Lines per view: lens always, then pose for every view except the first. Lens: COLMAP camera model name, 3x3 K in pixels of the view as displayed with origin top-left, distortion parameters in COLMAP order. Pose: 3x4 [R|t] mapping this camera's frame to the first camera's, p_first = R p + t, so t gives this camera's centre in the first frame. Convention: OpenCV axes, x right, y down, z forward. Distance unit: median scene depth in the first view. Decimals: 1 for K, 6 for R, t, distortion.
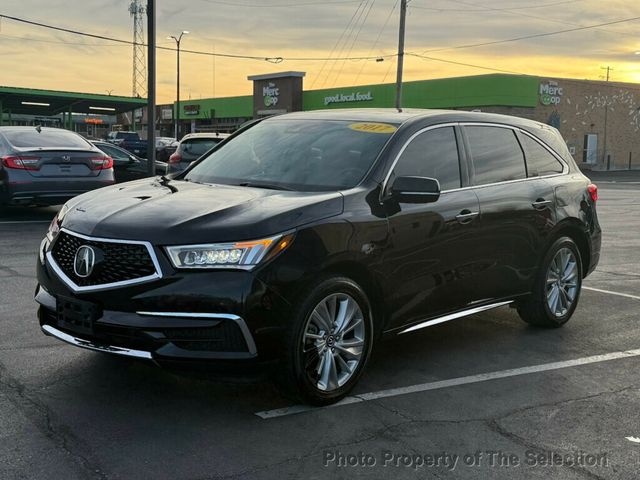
lens RADIAL K [[892.8, 0, 318.0], [0, 892.8, 237.1], [0, 0, 1]] dist [0.056006, 0.000000]
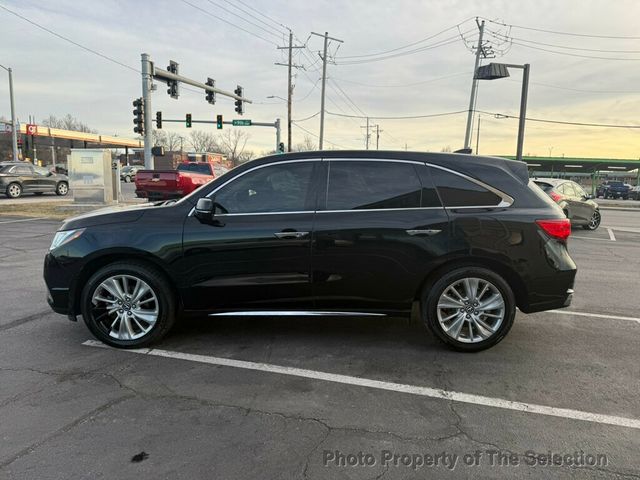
lens RADIAL K [[451.9, 0, 316.4], [0, 451.9, 242.2], [0, 0, 1]] dist [0.005011, -0.000121]
pose [[0.659472, 0.095441, -0.745646, 0.717498], [-0.085443, 0.994996, 0.051789, -0.050353], [0.746858, 0.029557, 0.664327, 0.696374]]
